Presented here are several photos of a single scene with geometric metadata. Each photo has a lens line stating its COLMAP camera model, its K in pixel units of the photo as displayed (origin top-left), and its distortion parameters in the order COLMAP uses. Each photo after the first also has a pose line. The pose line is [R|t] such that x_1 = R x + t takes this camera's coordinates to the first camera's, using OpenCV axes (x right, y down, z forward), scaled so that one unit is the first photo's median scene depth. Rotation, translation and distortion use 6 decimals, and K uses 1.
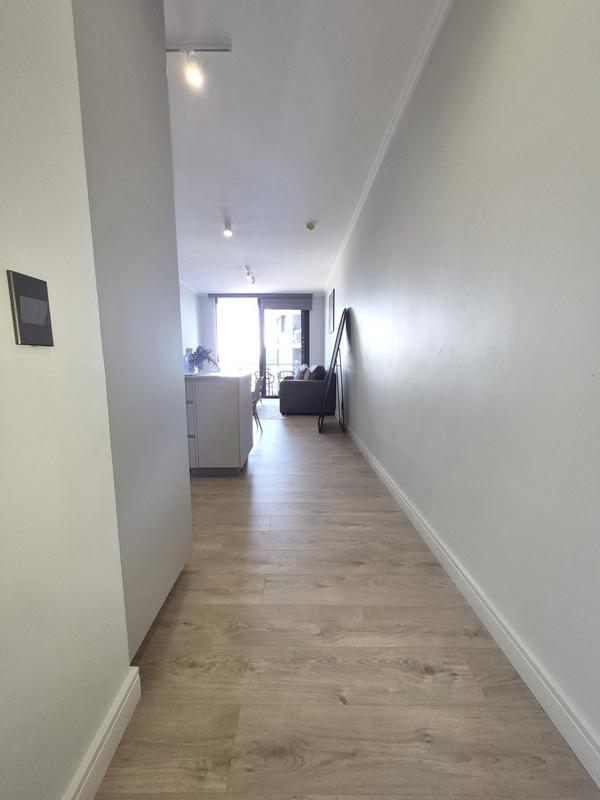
lens RADIAL K [[311.3, 0, 300.0], [0, 311.3, 400.0], [0, 0, 1]] dist [0.003996, 0.000046]
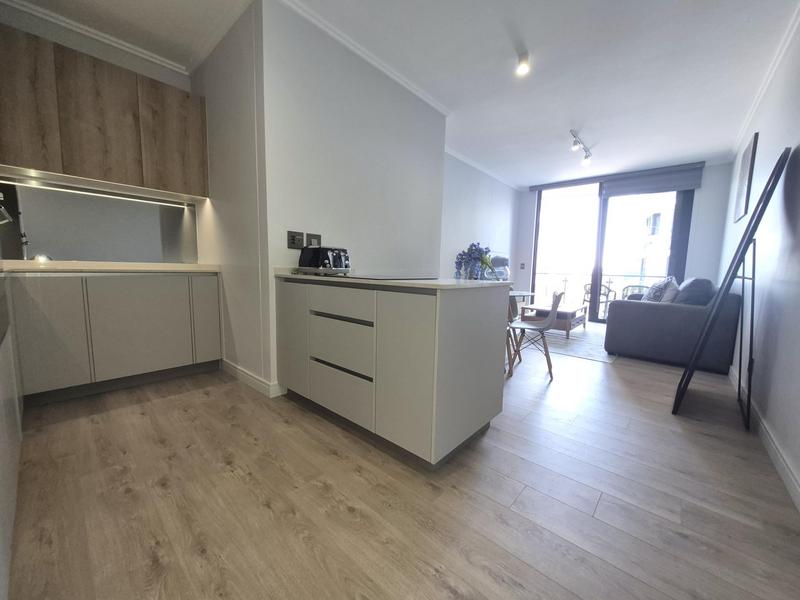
lens RADIAL K [[311.3, 0, 407.8], [0, 311.3, 300.7], [0, 0, 1]] dist [0.003996, 0.000046]
pose [[0.750192, 0.091061, -0.654920, 0.038198], [-0.110917, 0.993767, 0.011122, -0.020229], [0.651851, 0.064298, 0.755616, 0.238145]]
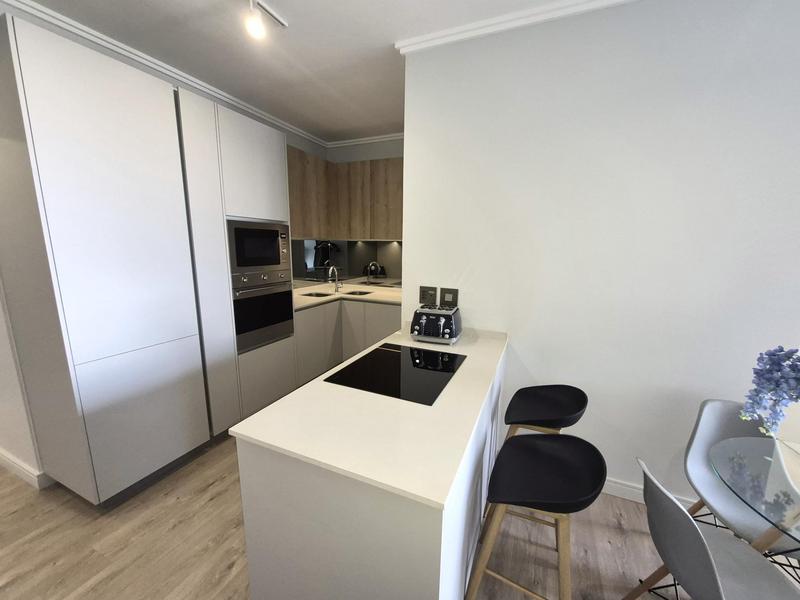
lens RADIAL K [[311.3, 0, 407.8], [0, 311.3, 300.7], [0, 0, 1]] dist [0.003996, 0.000046]
pose [[-0.408789, 0.170831, -0.896498, 0.017273], [-0.126977, 0.962124, 0.241236, -0.147774], [0.903752, 0.212450, -0.371614, 0.535033]]
